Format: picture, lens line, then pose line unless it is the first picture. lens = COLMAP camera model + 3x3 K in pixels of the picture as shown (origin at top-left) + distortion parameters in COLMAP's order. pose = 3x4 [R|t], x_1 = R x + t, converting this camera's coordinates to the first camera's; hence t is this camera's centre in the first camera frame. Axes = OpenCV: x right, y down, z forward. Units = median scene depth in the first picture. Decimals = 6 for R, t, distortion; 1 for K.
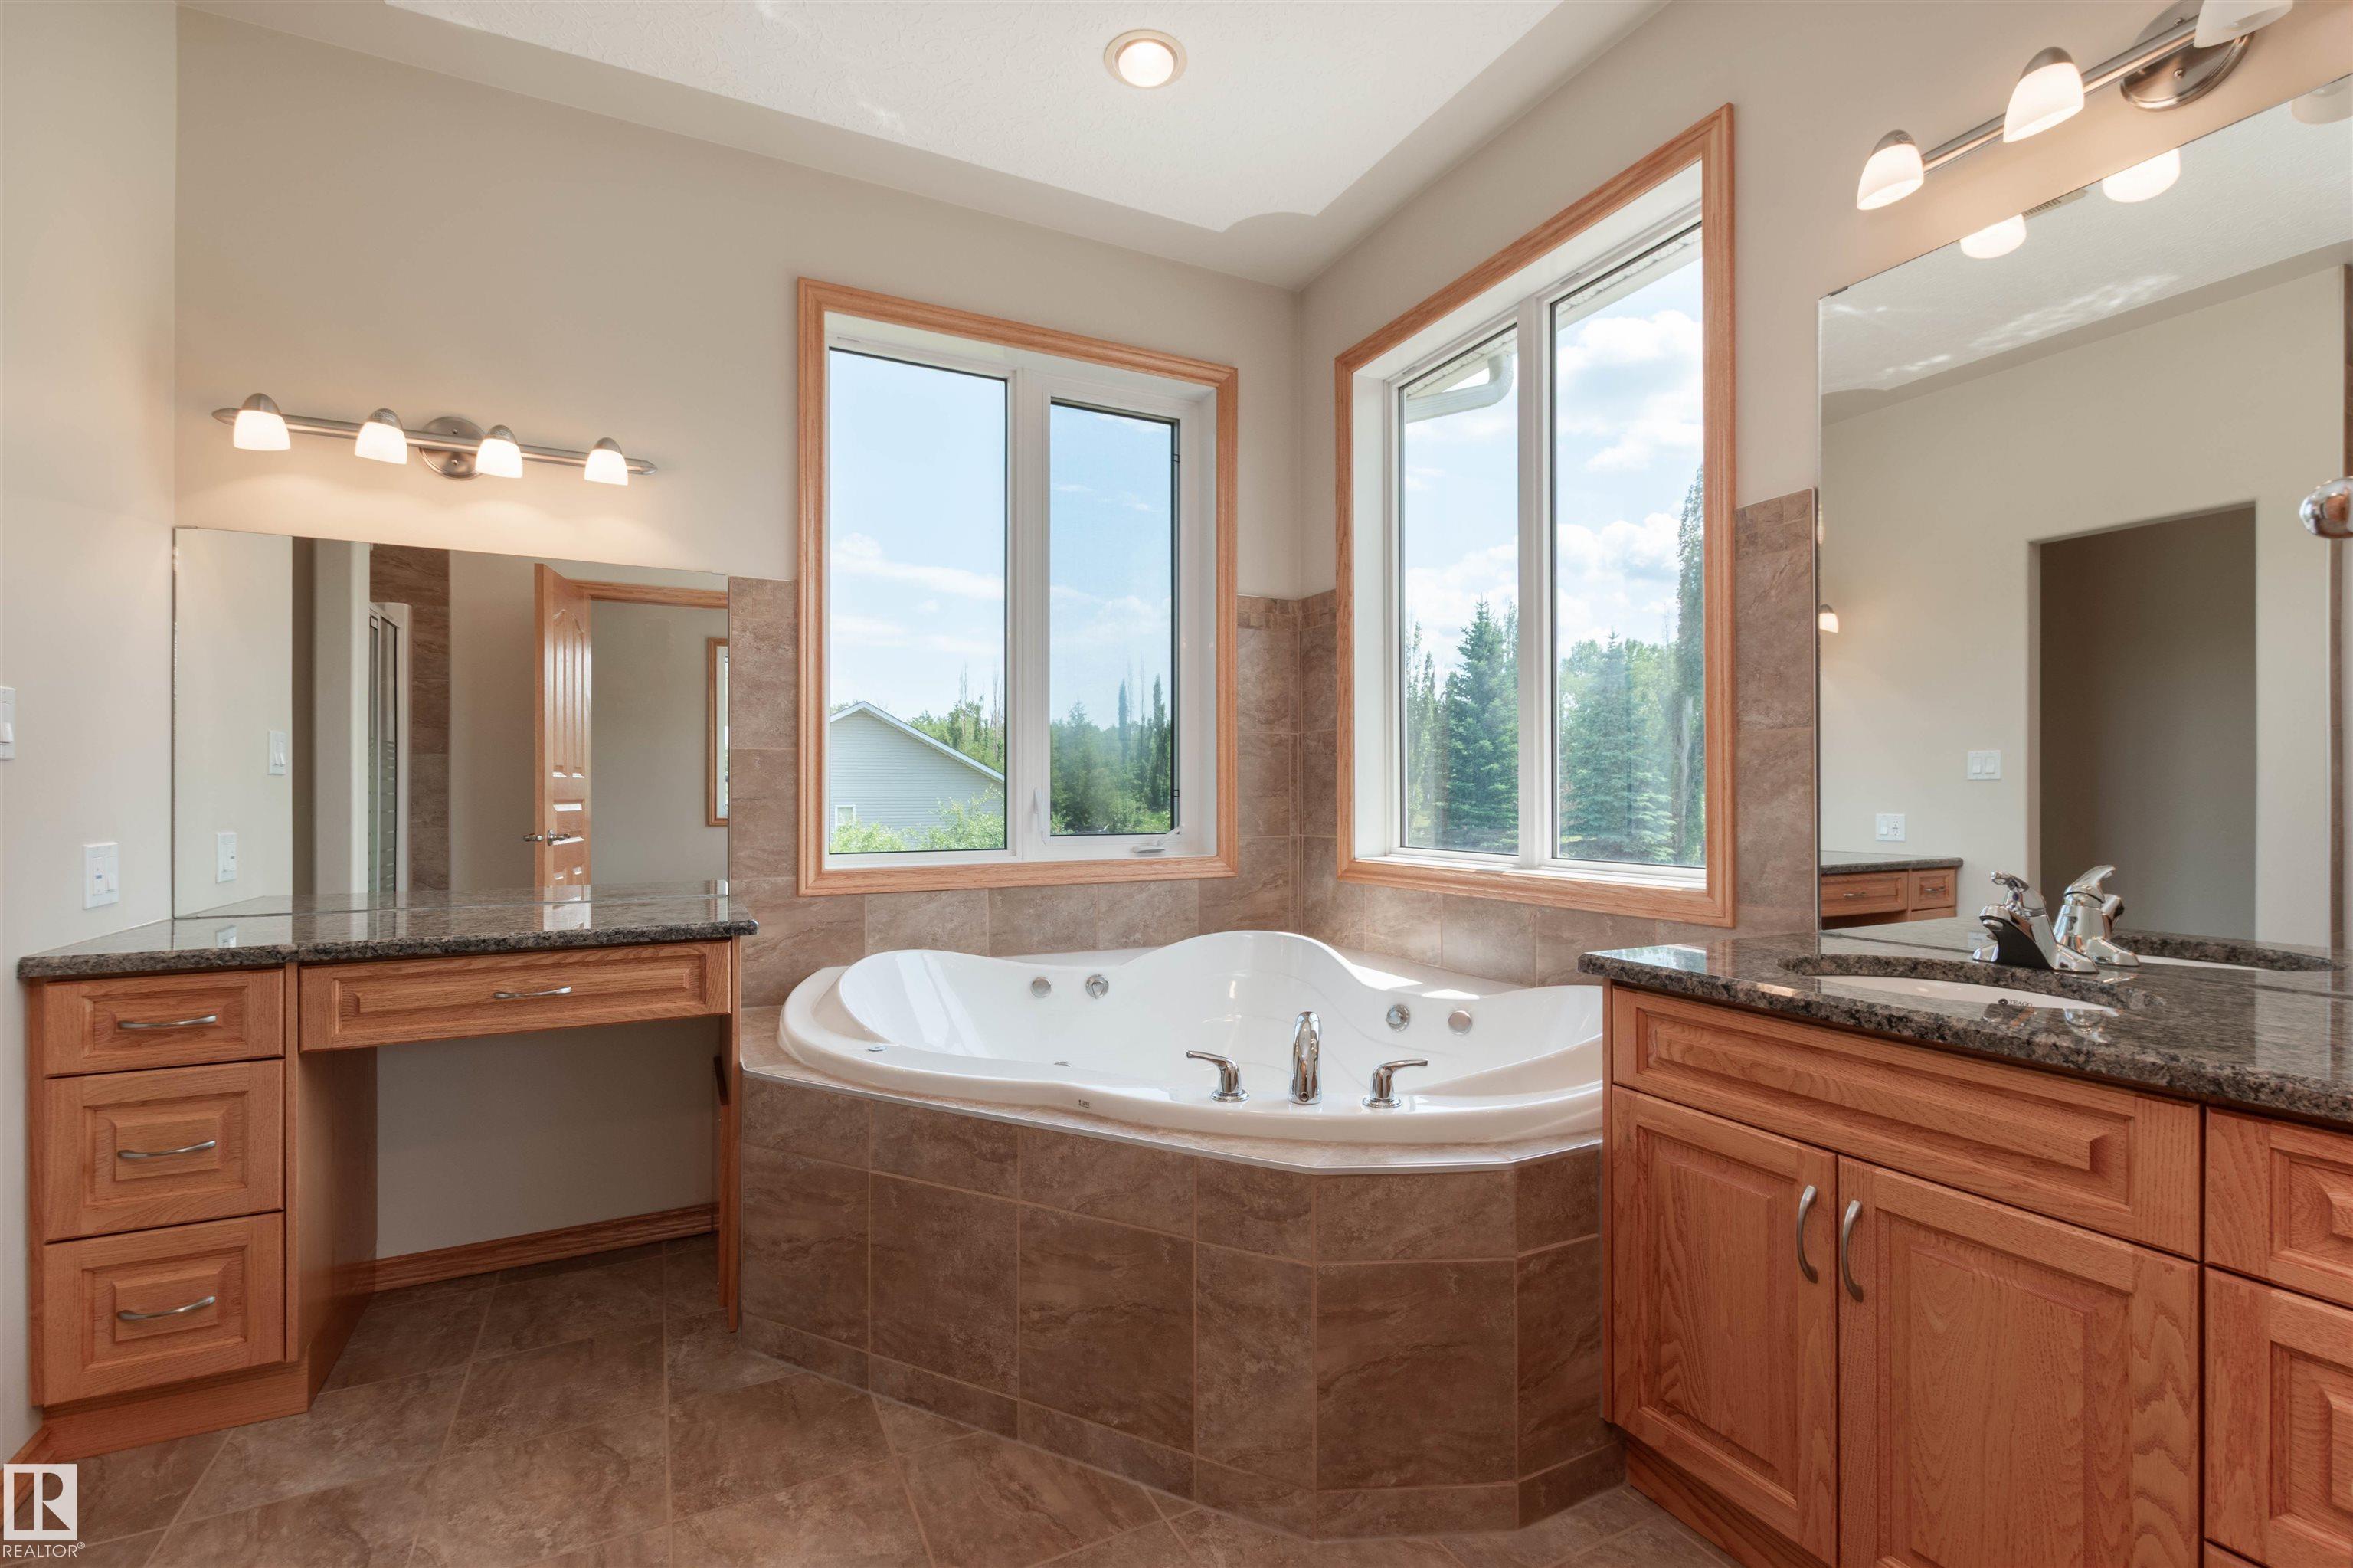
lens RADIAL K [[1047.3, 0, 1177.8], [0, 1047.3, 794.4], [0, 0, 1]] dist [0.003413, -0.000682]
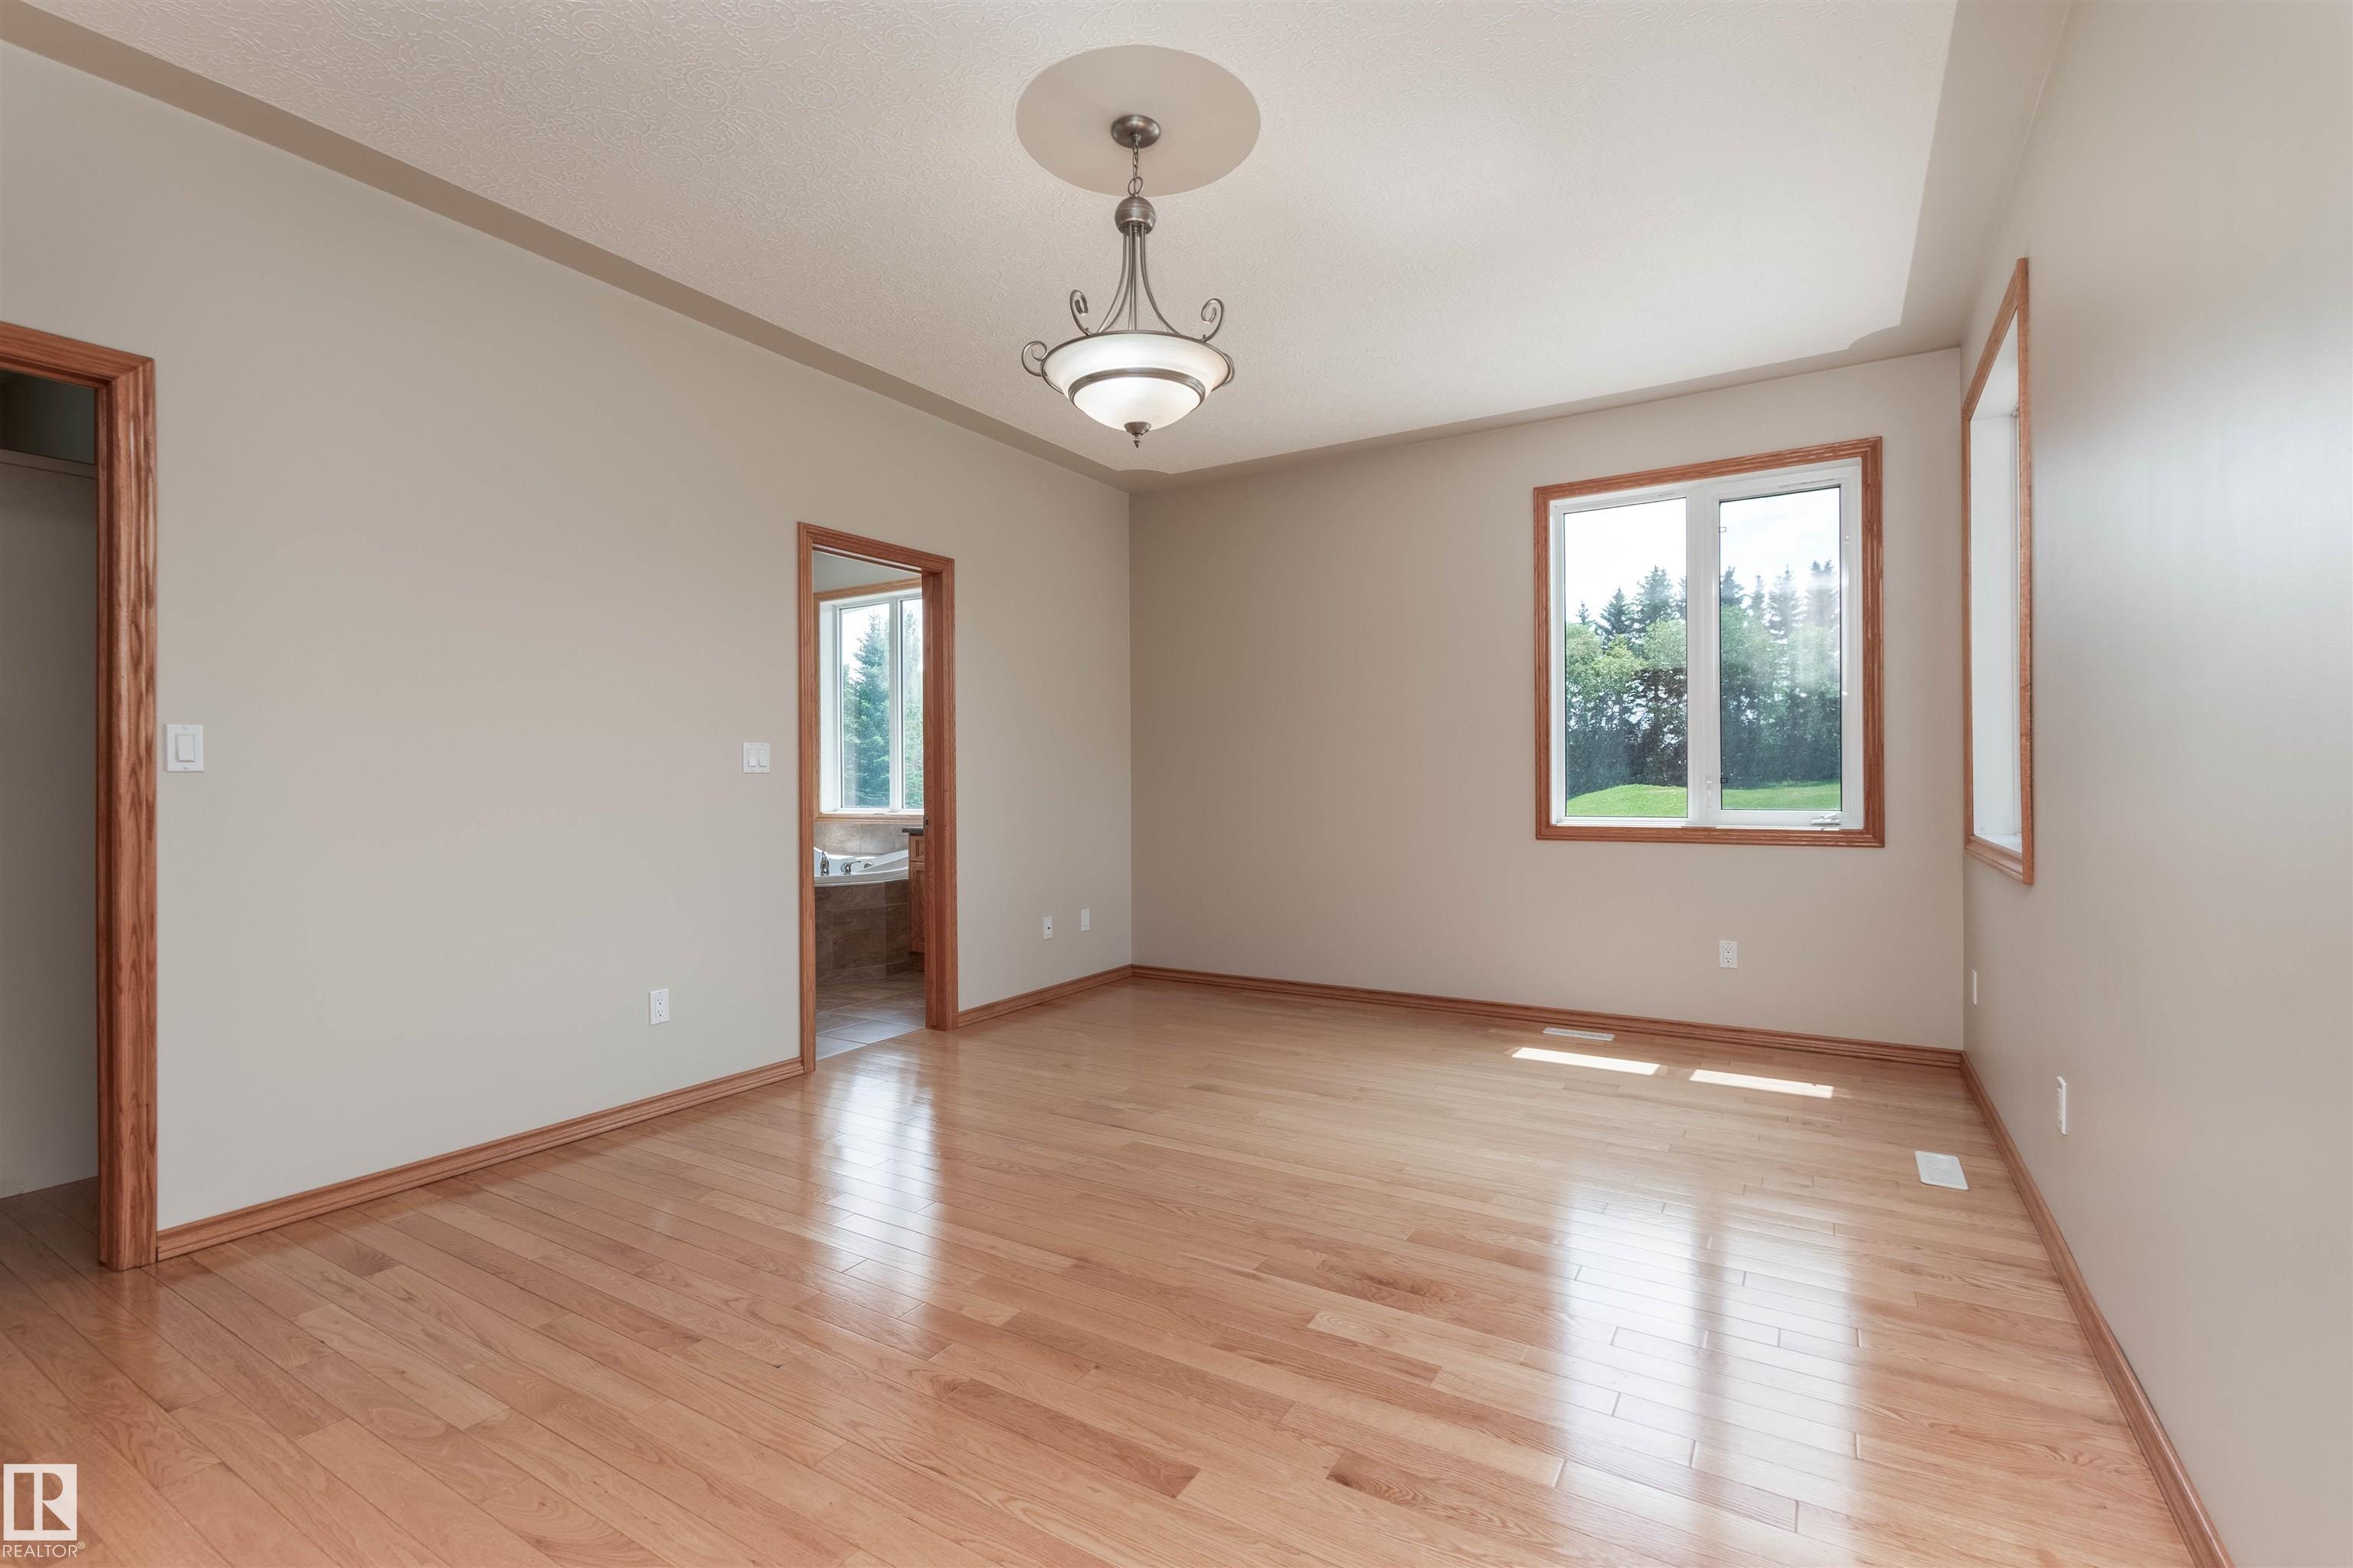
lens RADIAL K [[1047.3, 0, 1166.3], [0, 1047.3, 788.1], [0, 0, 1]] dist [0.003413, -0.000682]
pose [[0.850117, -0.001321, 0.526591, -0.788801], [-0.001794, 0.999984, 0.005406, -0.010883], [-0.526590, -0.005540, 0.850101, -2.687214]]
